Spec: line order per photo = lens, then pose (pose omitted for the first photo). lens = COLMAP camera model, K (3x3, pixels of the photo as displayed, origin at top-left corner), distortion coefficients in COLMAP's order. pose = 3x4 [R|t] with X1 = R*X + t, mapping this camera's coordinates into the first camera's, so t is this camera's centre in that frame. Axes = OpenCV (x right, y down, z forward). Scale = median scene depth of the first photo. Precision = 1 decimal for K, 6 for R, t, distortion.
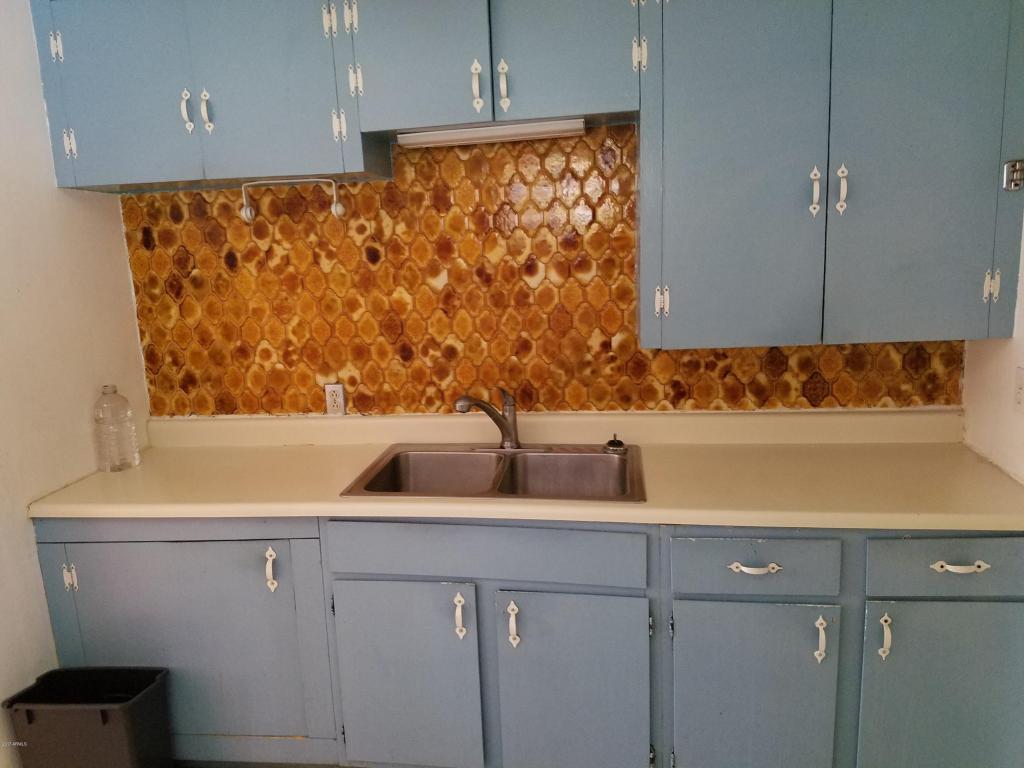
lens RADIAL K [[801.8, 0, 483.7], [0, 801.8, 404.4], [0, 0, 1]] dist [0.112361, -0.151413]
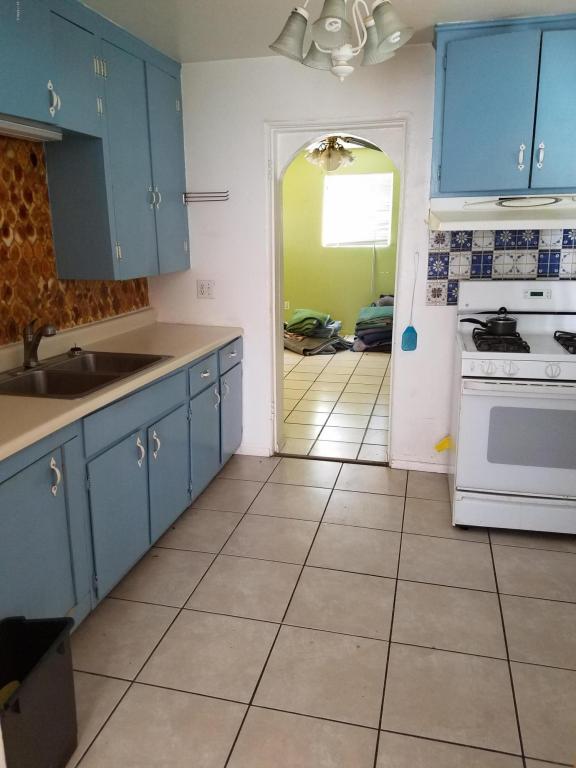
lens RADIAL K [[601.3, 0, 289.5], [0, 601.3, 384.5], [0, 0, 1]] dist [0.112361, -0.151413]
pose [[0.094724, -0.205309, 0.974103, -0.929403], [0.202194, 0.962075, 0.183112, -0.016976], [-0.974754, 0.179613, 0.132644, 0.453553]]
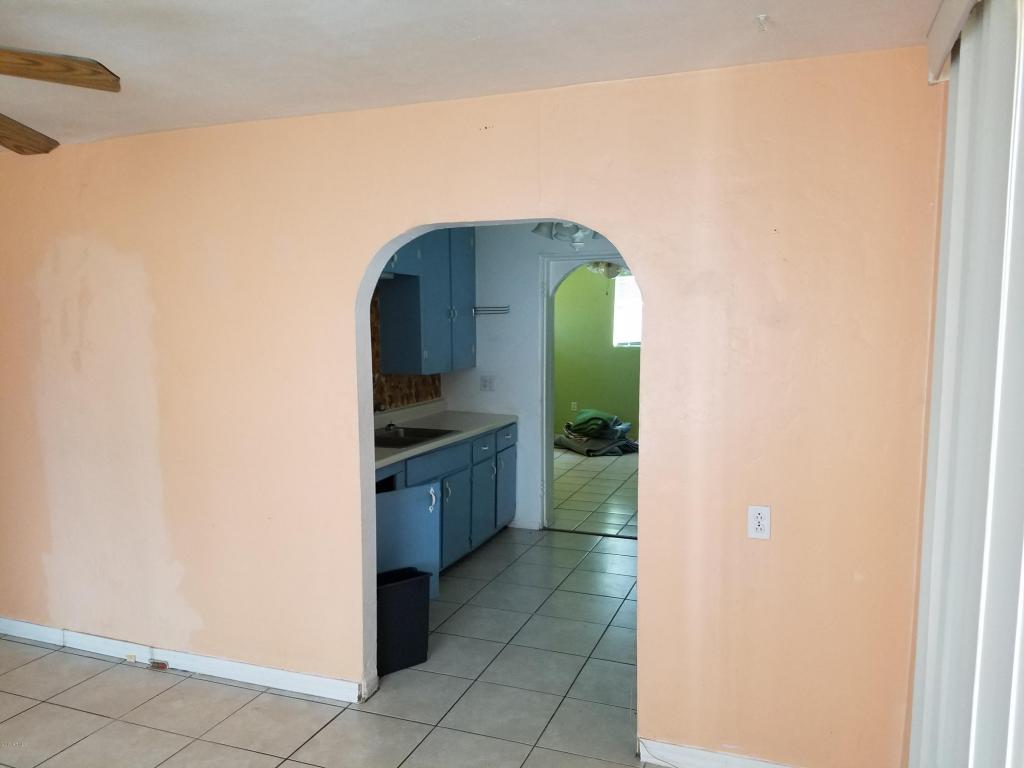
lens RADIAL K [[801.8, 0, 481.2], [0, 801.8, 387.6], [0, 0, 1]] dist [0.112361, -0.151413]
pose [[0.241005, -0.038819, 0.969747, -1.750887], [0.192451, 0.981269, -0.008548, 0.015921], [-0.951251, 0.188689, 0.243962, 0.254561]]
